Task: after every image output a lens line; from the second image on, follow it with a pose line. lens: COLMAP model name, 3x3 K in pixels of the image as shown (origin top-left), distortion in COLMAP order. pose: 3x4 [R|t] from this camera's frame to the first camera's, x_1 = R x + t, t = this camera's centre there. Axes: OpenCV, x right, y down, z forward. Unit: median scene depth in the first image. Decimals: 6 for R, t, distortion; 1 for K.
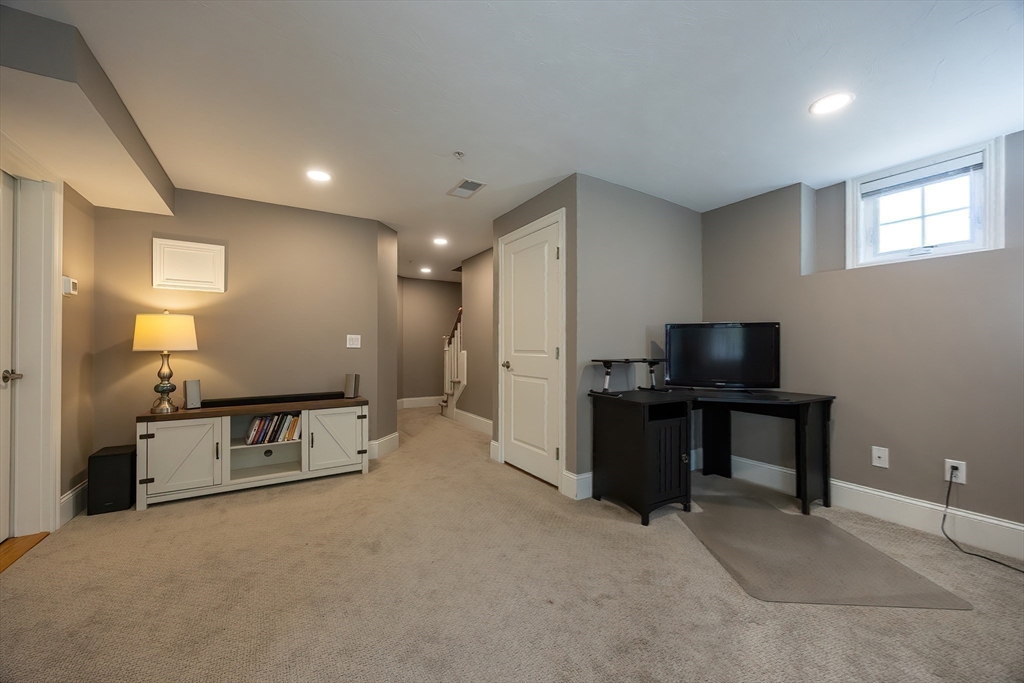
lens RADIAL K [[390.2, 0, 507.0], [0, 390.2, 339.1], [0, 0, 1]] dist [0.000074, -0.002102]
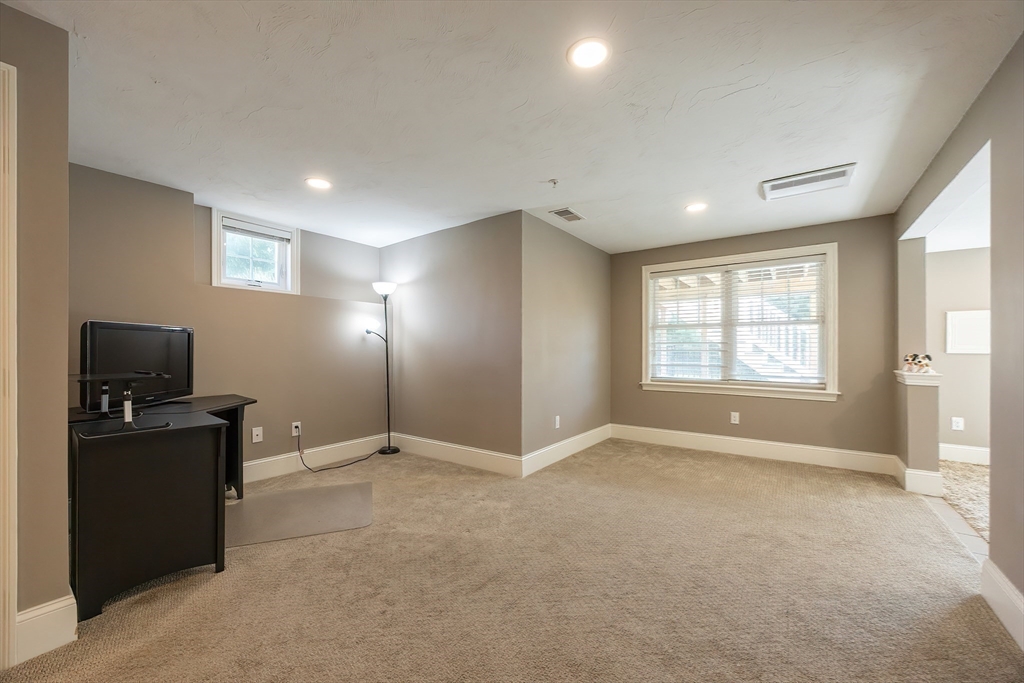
lens RADIAL K [[390.2, 0, 509.9], [0, 390.2, 349.0], [0, 0, 1]] dist [0.000074, -0.002102]
pose [[-0.385435, 0.002149, 0.922732, -0.650225], [-0.008024, 0.999952, -0.005680, 0.009964], [-0.922700, -0.009594, -0.385399, 0.774358]]
